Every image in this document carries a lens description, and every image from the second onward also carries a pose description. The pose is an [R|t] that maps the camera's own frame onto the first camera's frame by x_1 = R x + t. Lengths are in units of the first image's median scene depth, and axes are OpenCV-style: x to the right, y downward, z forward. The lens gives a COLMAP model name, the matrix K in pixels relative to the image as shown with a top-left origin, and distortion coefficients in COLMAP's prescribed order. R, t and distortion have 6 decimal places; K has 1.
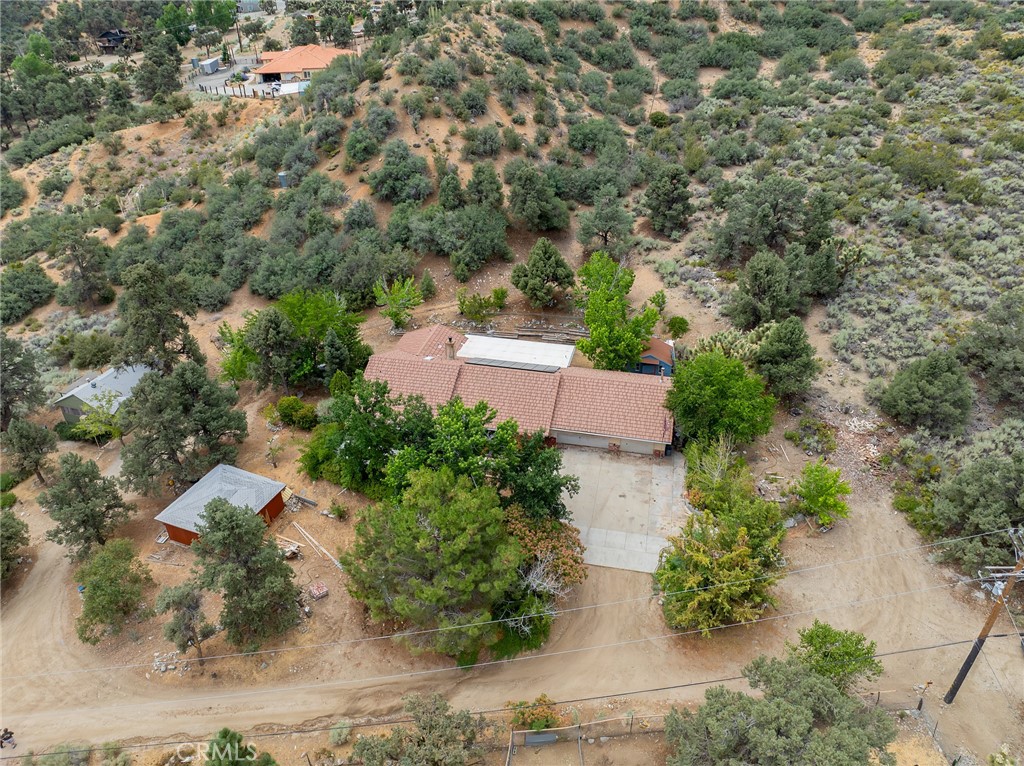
lens RADIAL K [[721.6, 0, 516.5], [0, 721.6, 381.3], [0, 0, 1]] dist [-0.038081, -0.000032]
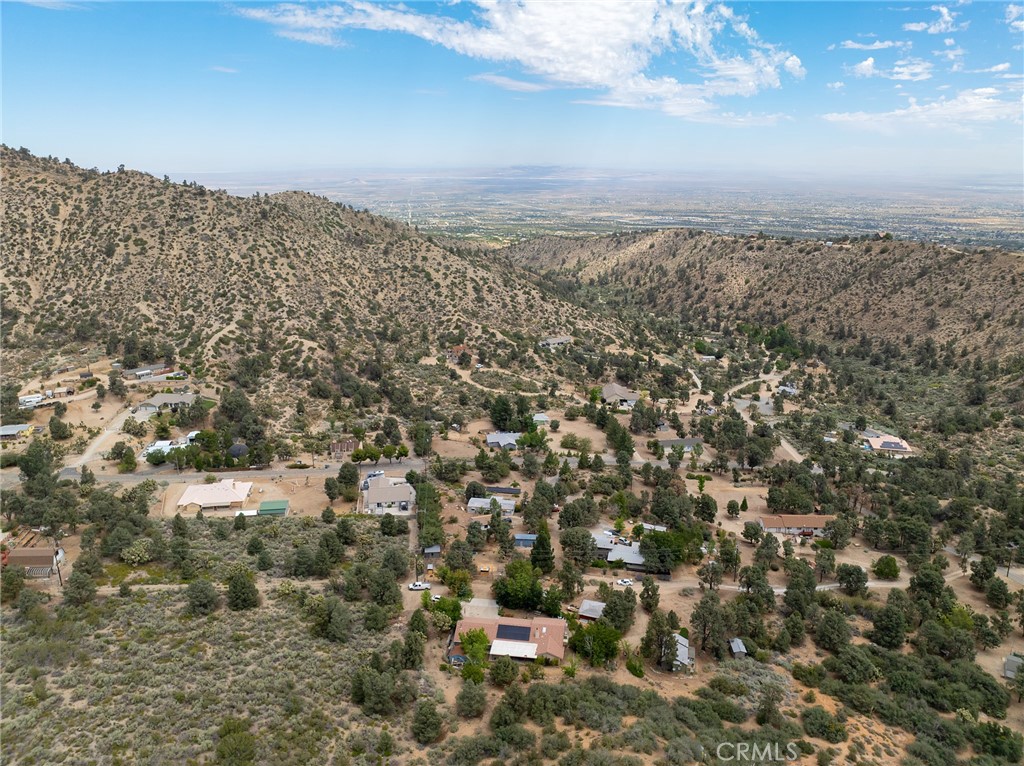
lens RADIAL K [[721.6, 0, 516.5], [0, 721.6, 381.3], [0, 0, 1]] dist [-0.038081, -0.000032]
pose [[-0.997209, 0.027688, -0.069340, 0.102180], [-0.034591, 0.651702, 0.757686, -1.879155], [0.066168, 0.757970, -0.648925, 1.418049]]
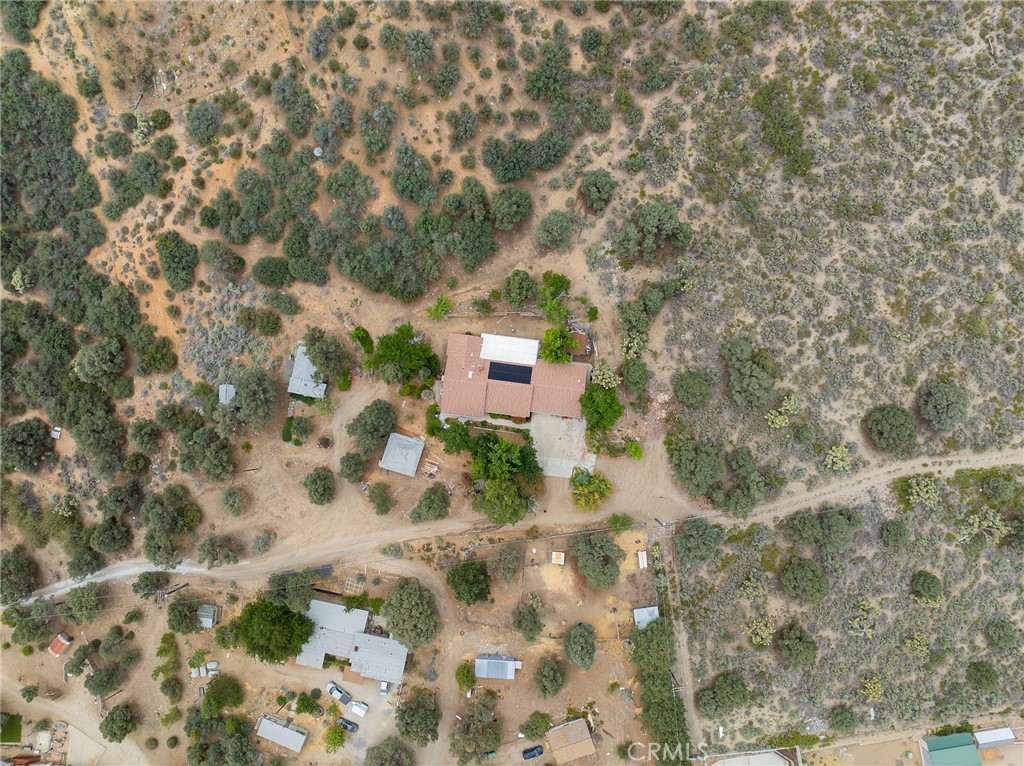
lens RADIAL K [[721.6, 0, 516.5], [0, 721.6, 381.3], [0, 0, 1]] dist [-0.038081, -0.000032]
pose [[0.995733, -0.092257, 0.001981, 0.005402], [0.052412, 0.583092, 0.810714, -1.193138], [-0.075949, -0.807151, 0.585439, -0.180242]]
